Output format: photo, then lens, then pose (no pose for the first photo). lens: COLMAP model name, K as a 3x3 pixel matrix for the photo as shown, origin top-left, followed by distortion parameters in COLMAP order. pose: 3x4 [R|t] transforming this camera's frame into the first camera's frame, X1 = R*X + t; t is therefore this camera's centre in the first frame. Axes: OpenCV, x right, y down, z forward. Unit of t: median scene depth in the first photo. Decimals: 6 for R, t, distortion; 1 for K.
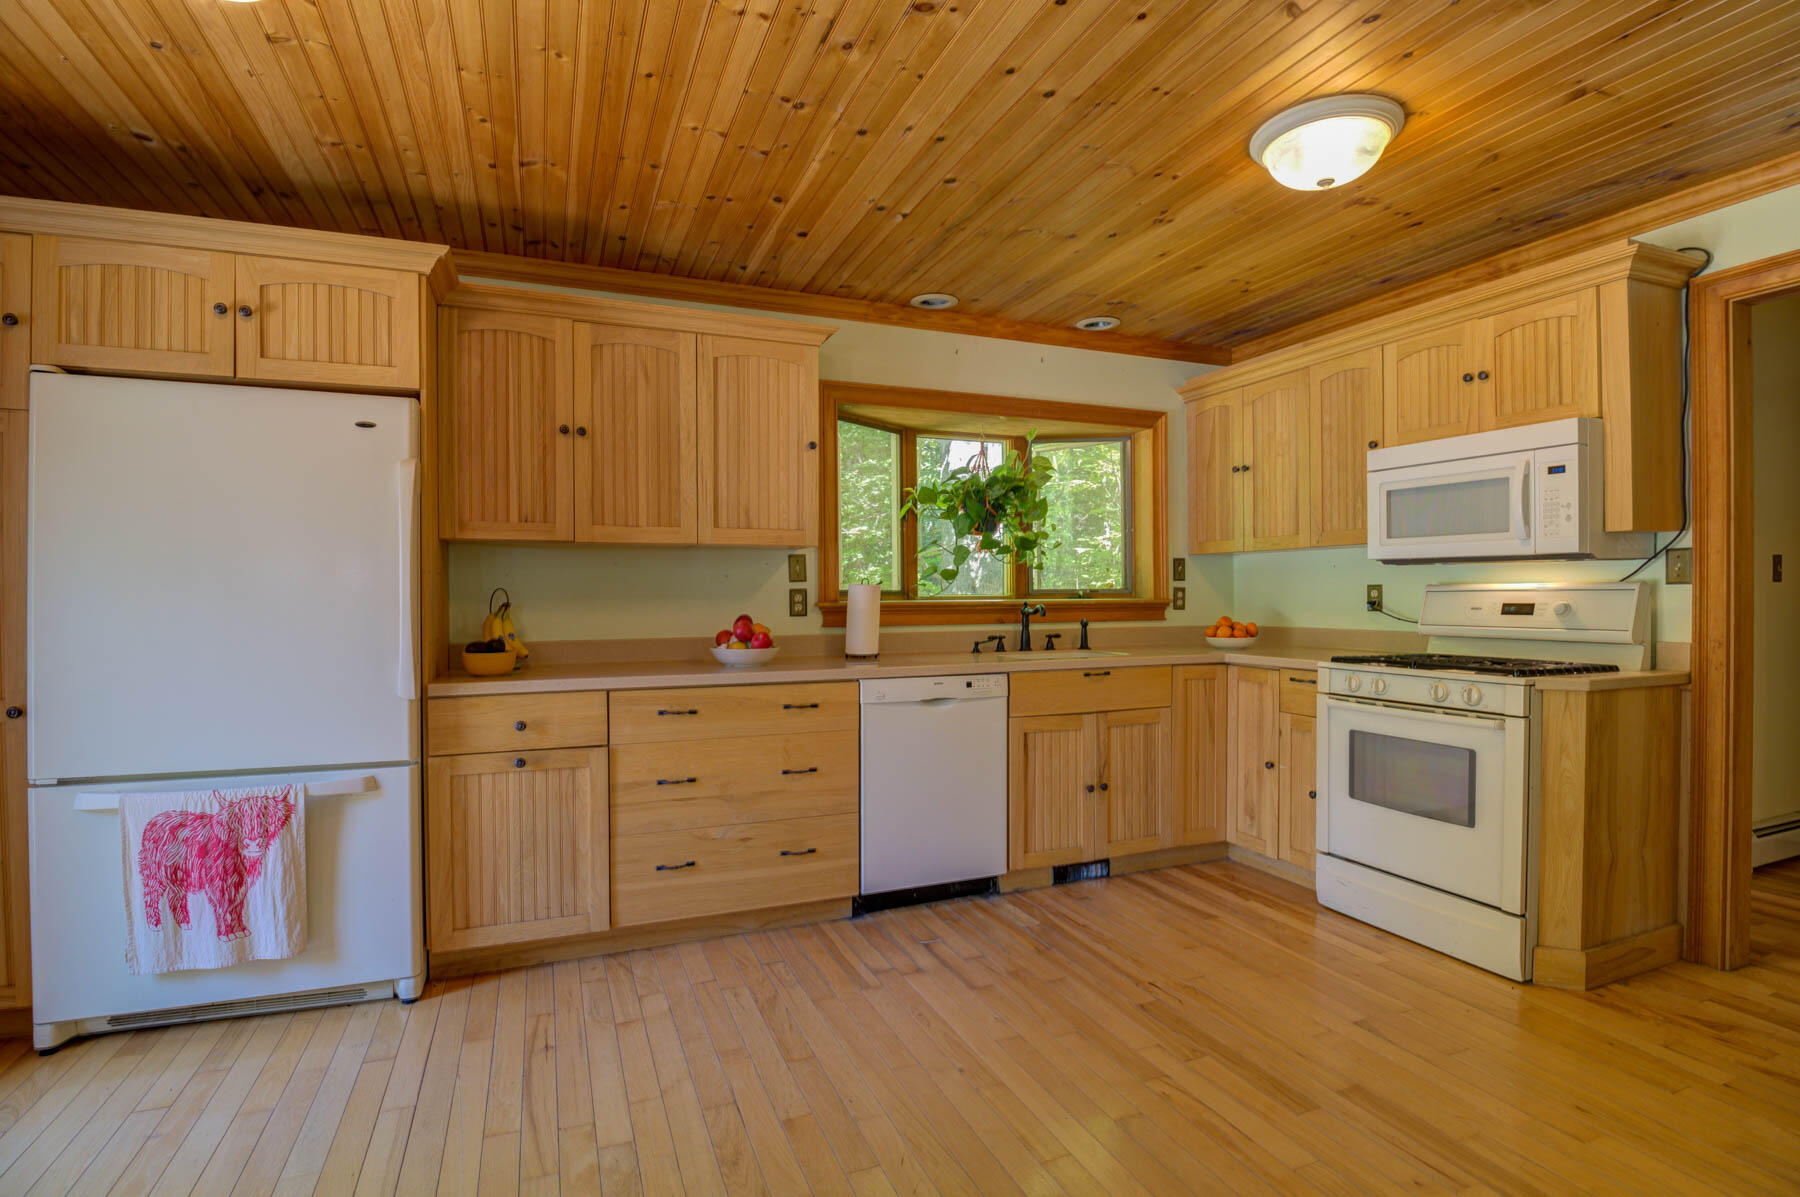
lens RADIAL K [[877.3, 0, 896.6], [0, 877.3, 593.1], [0, 0, 1]] dist [-0.015867, -0.000480]
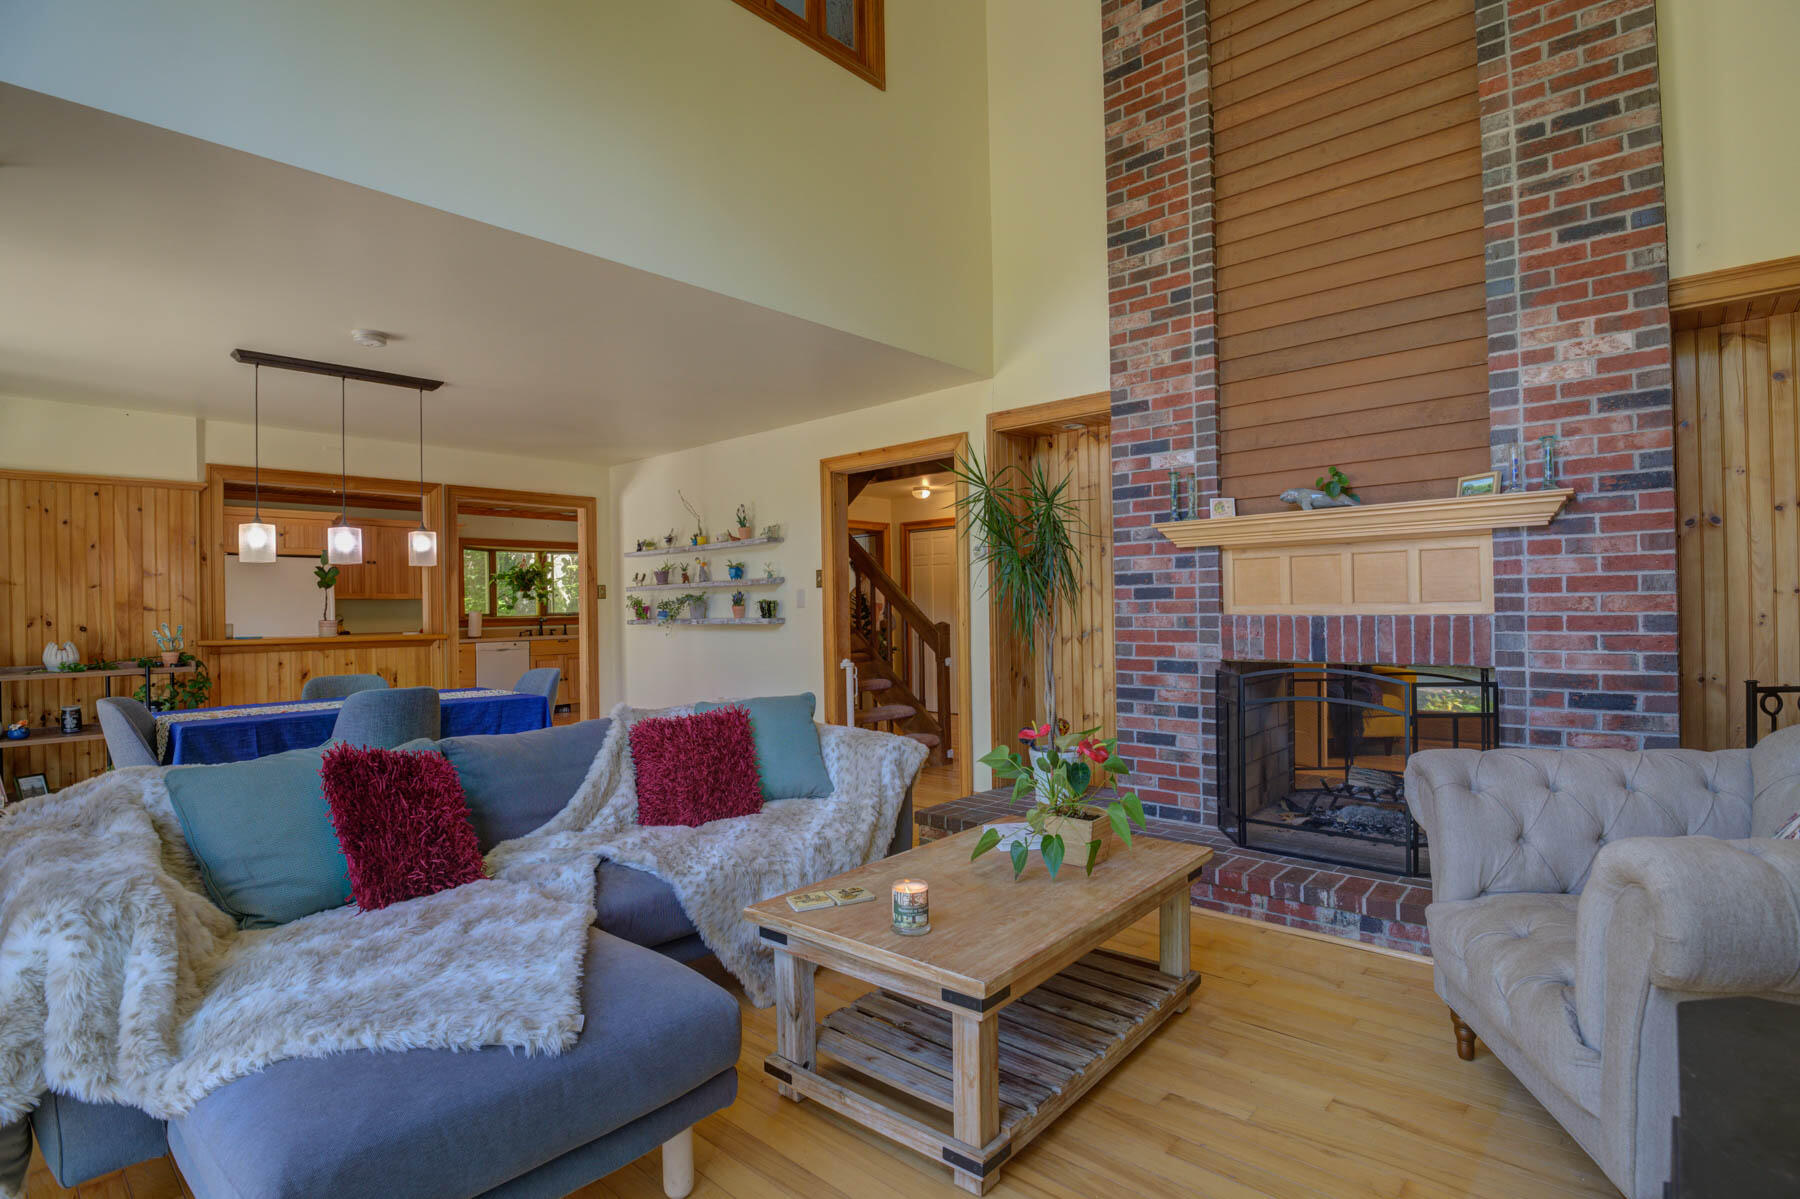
lens RADIAL K [[877.3, 0, 906.2], [0, 877.3, 600.6], [0, 0, 1]] dist [-0.015867, -0.000480]
pose [[0.897863, -0.007684, 0.440207, -0.026429], [0.015156, 0.999795, -0.013461, 0.011569], [-0.440013, 0.018758, 0.897795, -1.835774]]
